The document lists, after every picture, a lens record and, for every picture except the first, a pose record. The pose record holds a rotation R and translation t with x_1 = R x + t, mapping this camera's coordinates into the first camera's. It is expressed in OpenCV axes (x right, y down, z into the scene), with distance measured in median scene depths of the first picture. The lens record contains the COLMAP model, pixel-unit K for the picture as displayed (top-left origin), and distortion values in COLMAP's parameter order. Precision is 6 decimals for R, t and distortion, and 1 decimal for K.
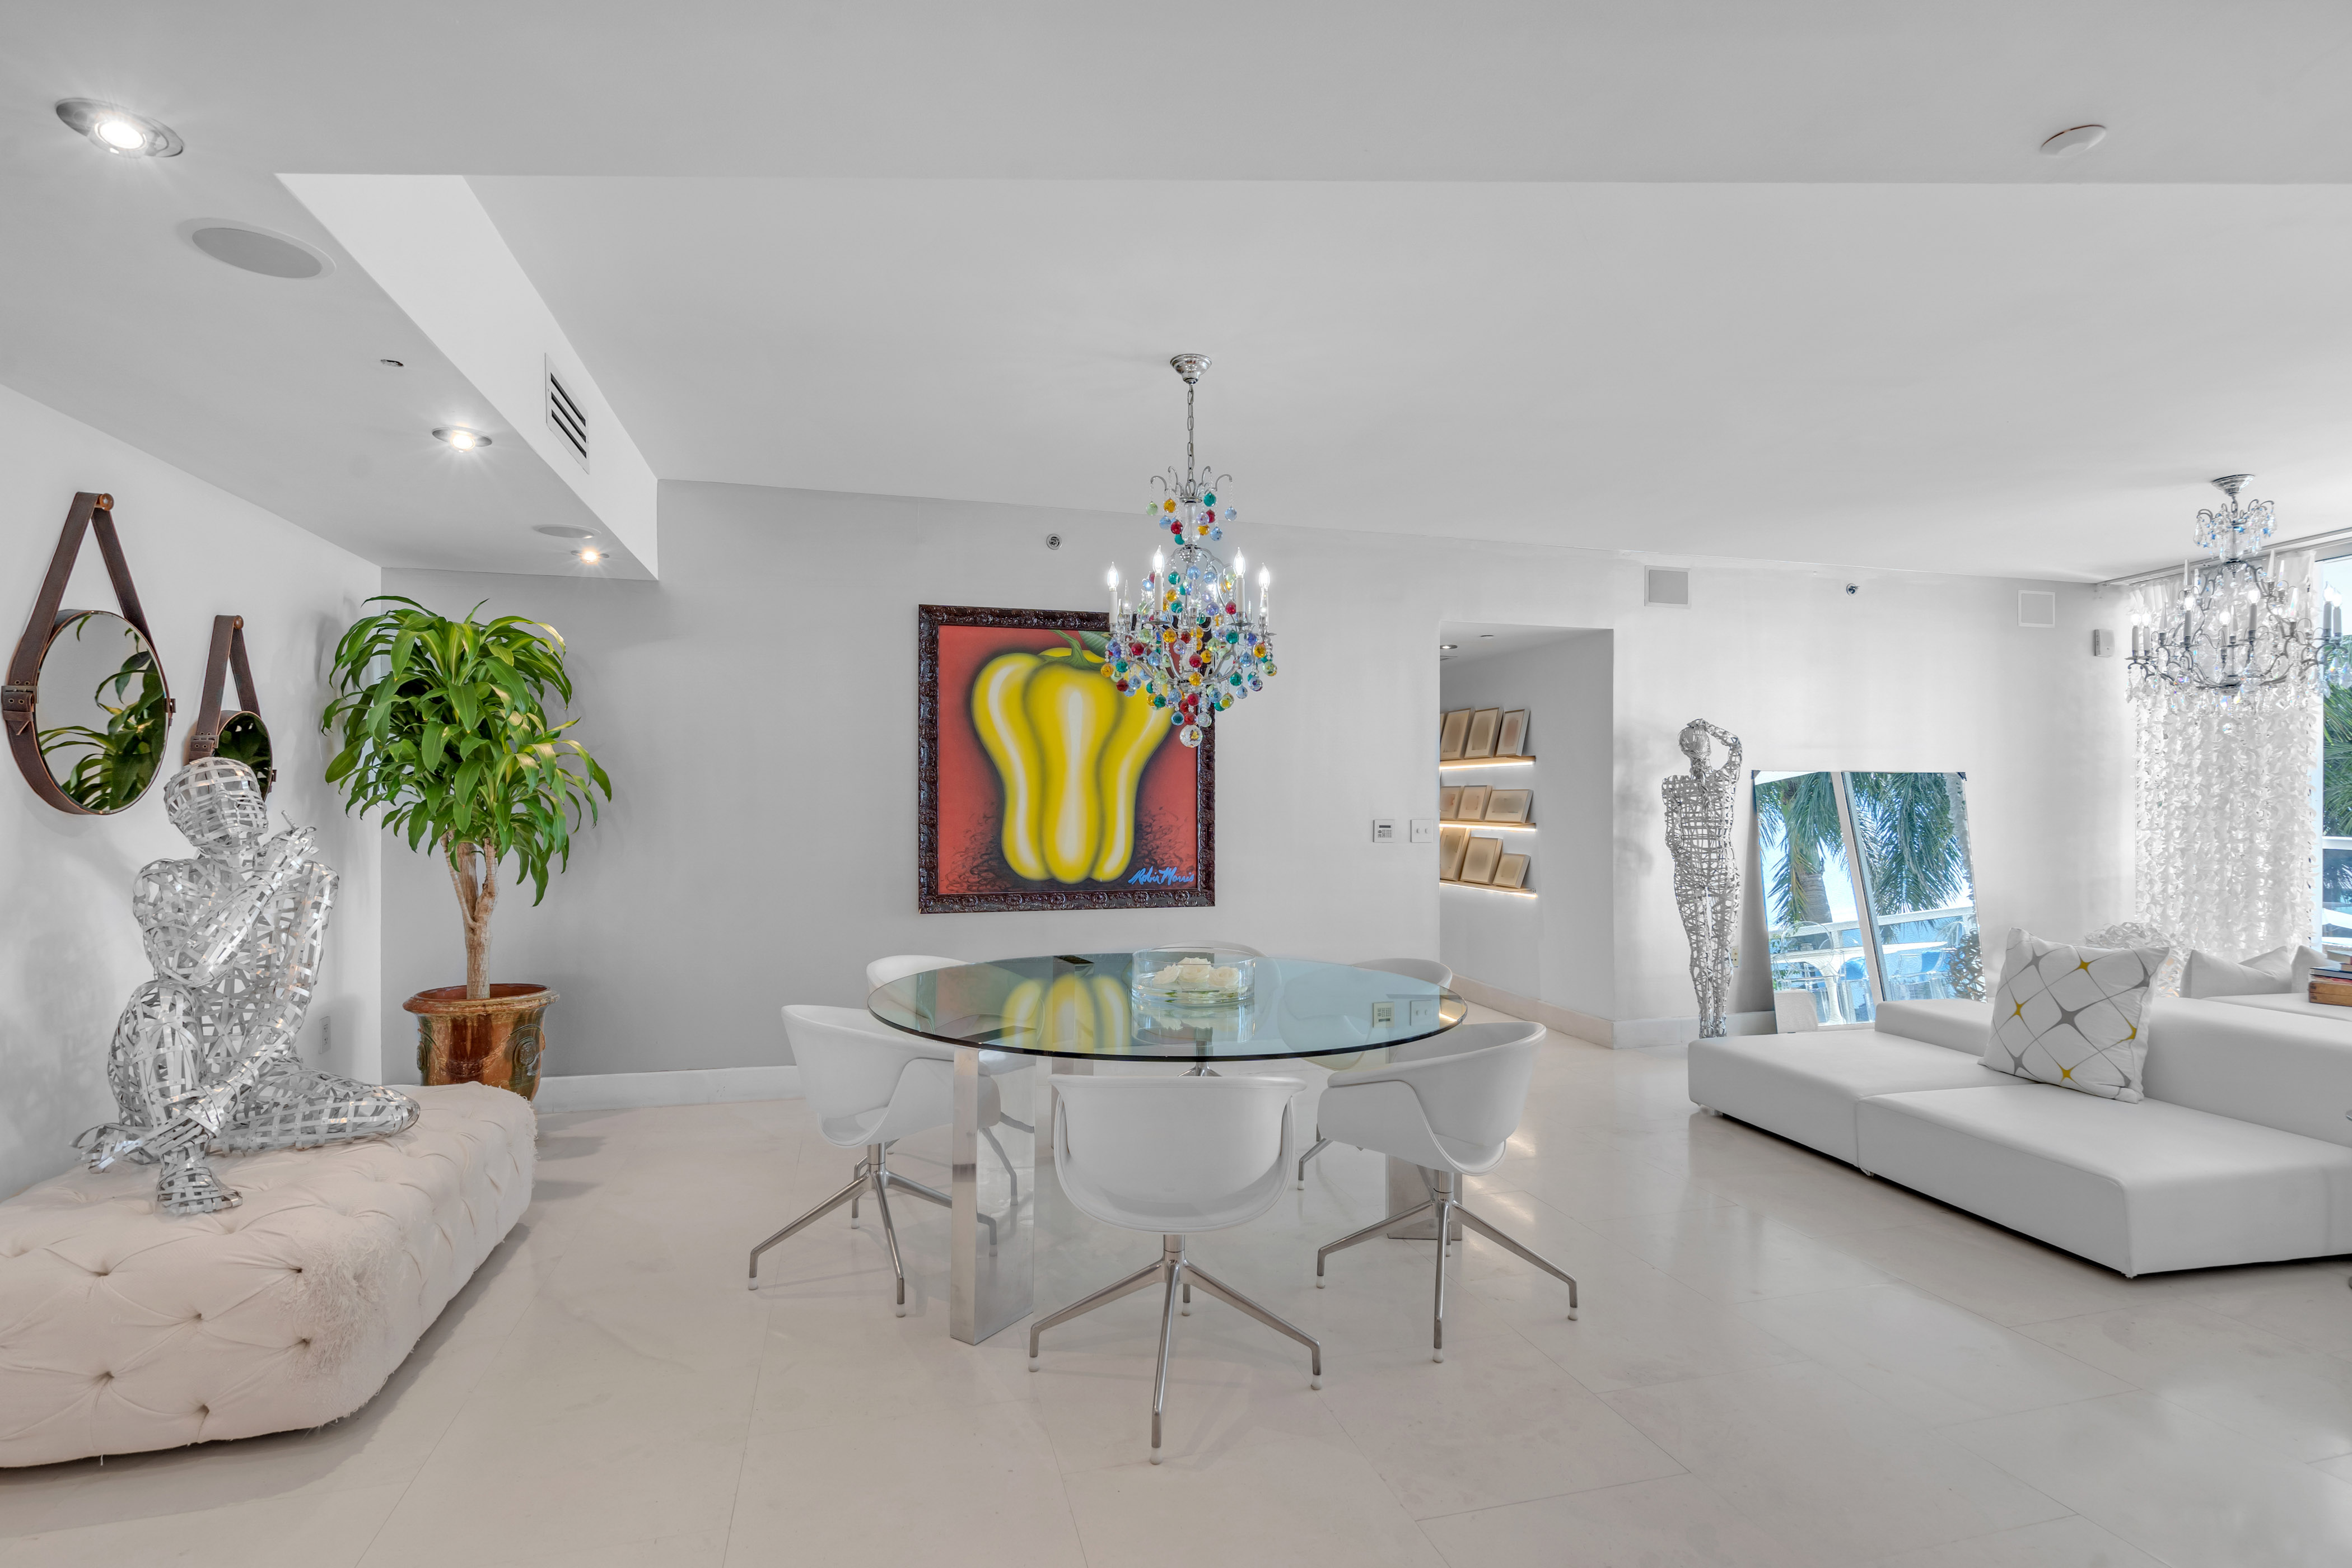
lens RADIAL K [[1109.8, 0, 1173.0], [0, 1109.8, 795.5], [0, 0, 1]] dist [0.004615, 0.000935]
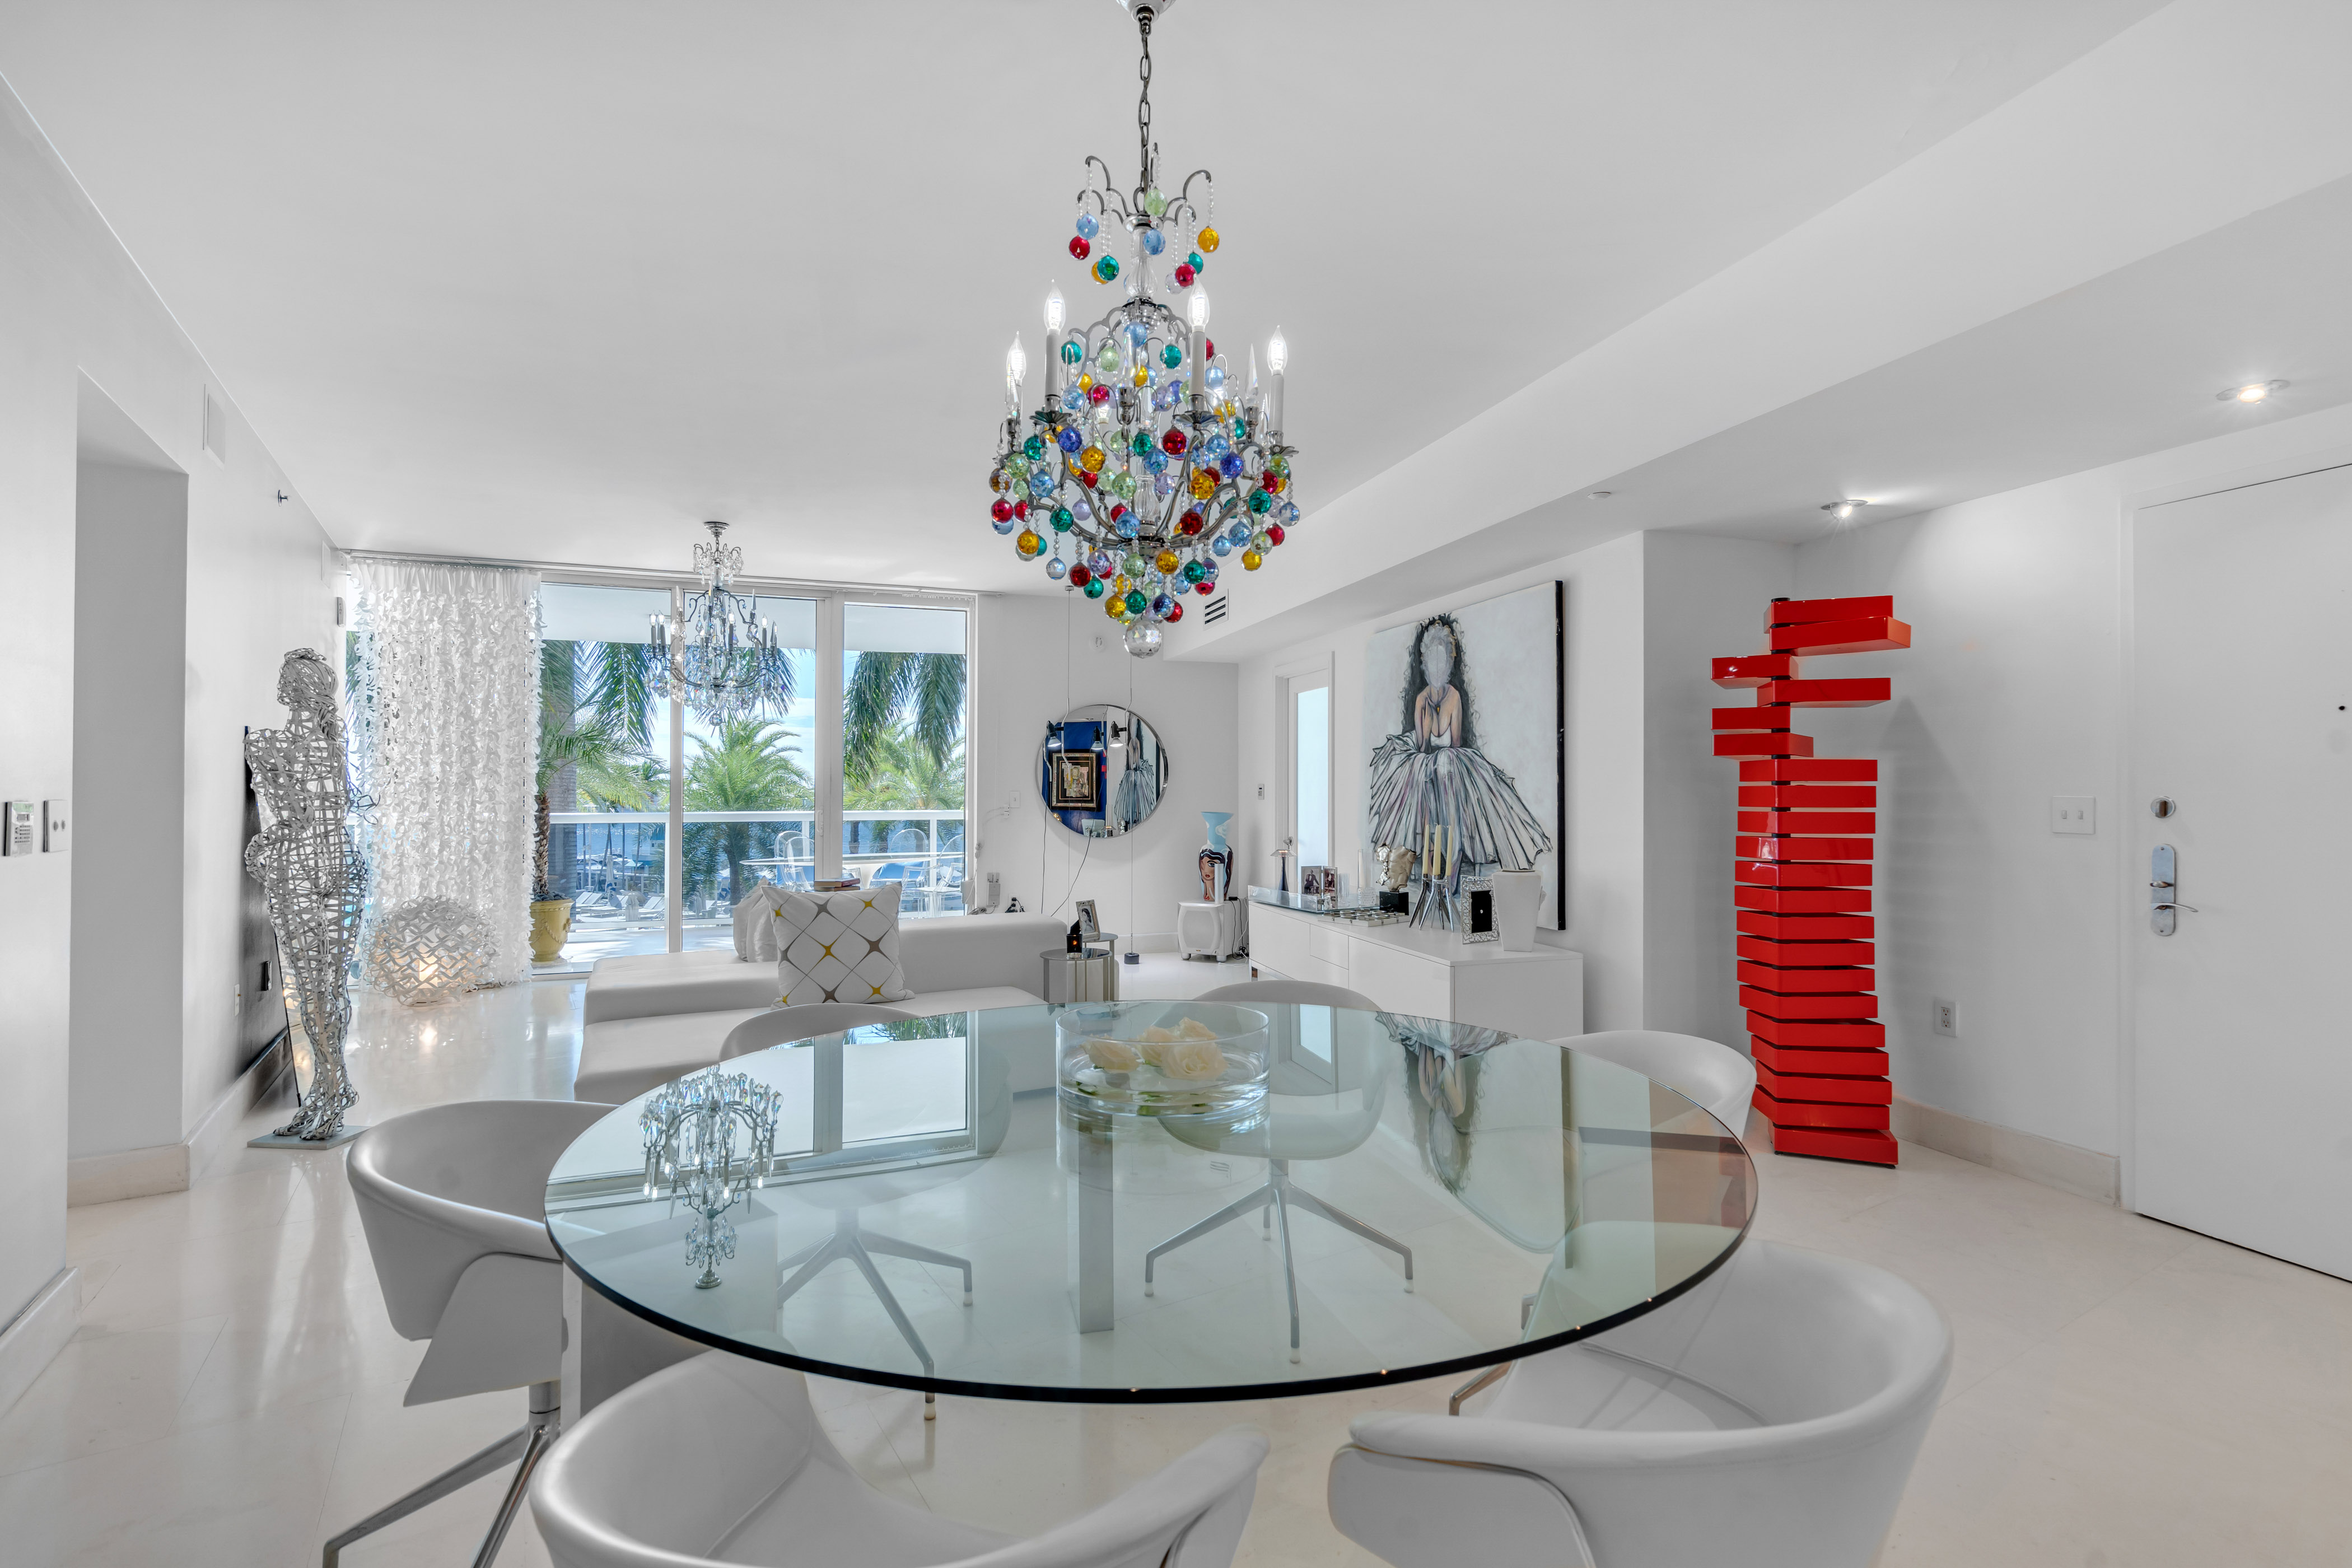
lens RADIAL K [[1083.1, 0, 1176.0], [0, 1083.1, 784.0], [0, 0, 1]] dist [-0.001414, 0.000113]
pose [[-0.279479, 0.004805, 0.960140, -0.310092], [-0.007160, 0.999949, -0.007088, 0.015027], [-0.960125, -0.008856, -0.279431, 0.676509]]
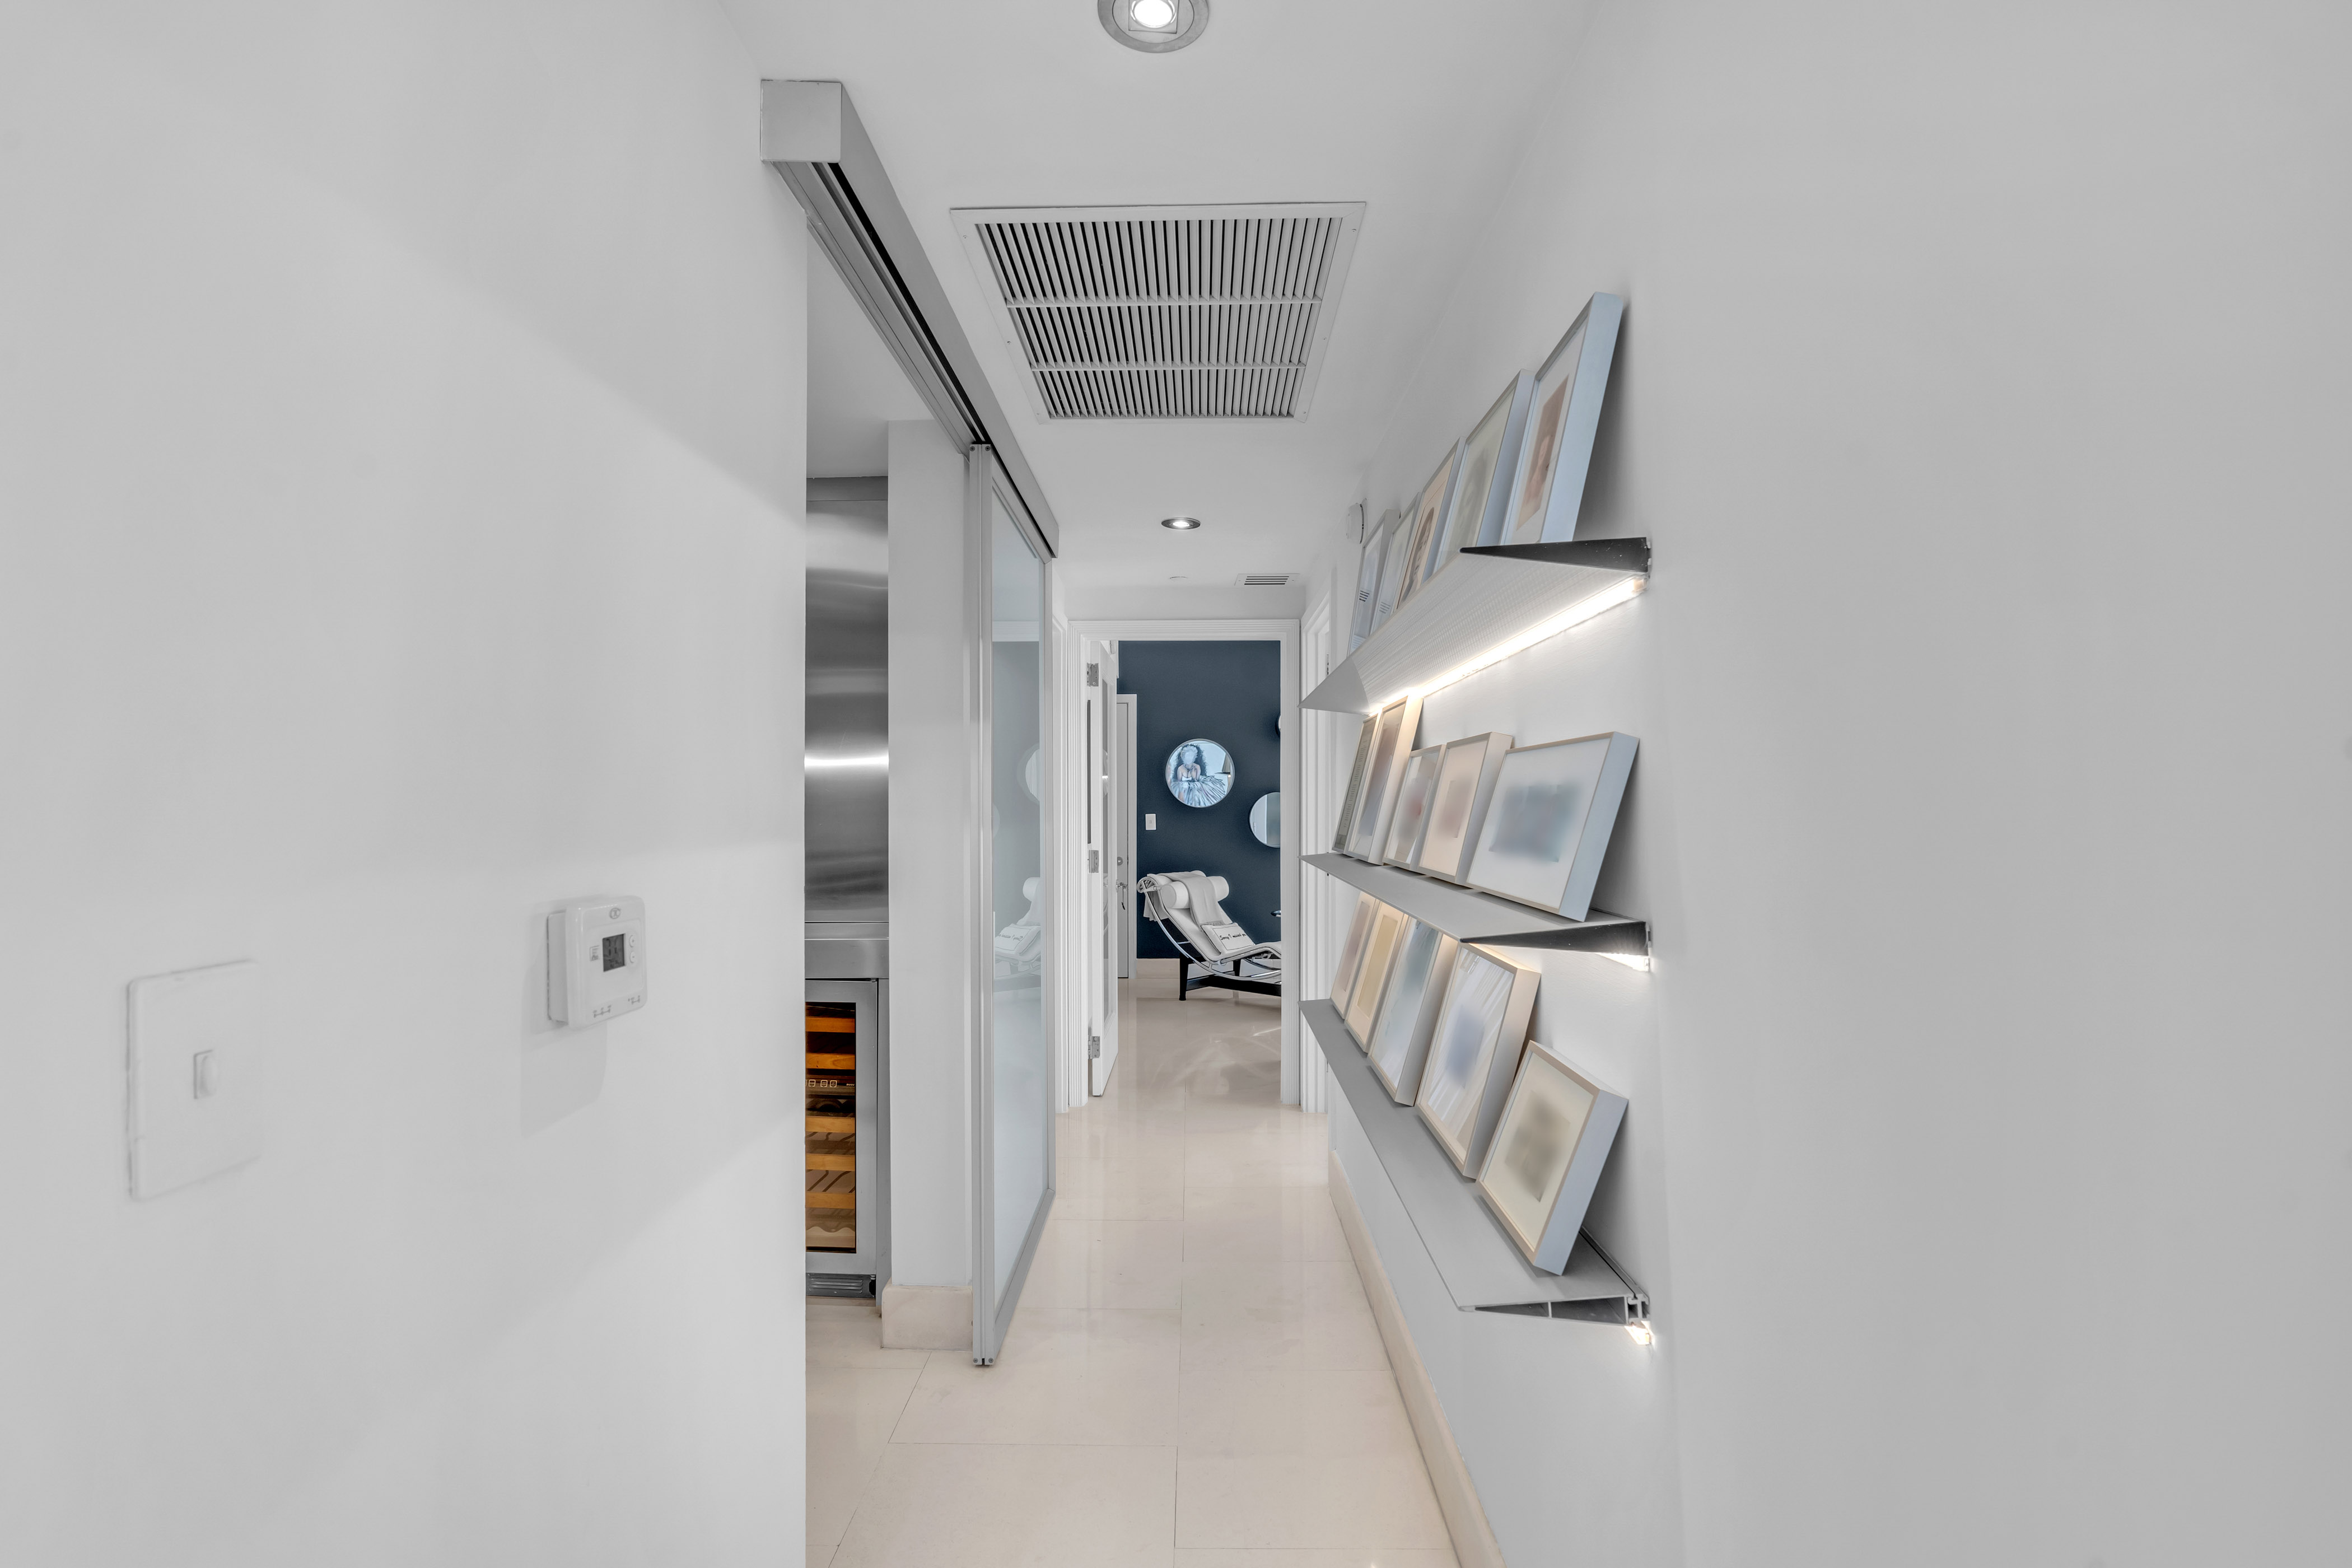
lens RADIAL K [[990.9, 0, 1171.4], [0, 990.9, 825.8], [0, 0, 1]] dist [-0.000233, 0.000103]
pose [[0.963944, -0.001415, -0.266102, 0.339155], [0.002192, 0.999994, 0.002623, 0.010297], [0.266097, -0.003112, 0.963941, 0.952074]]
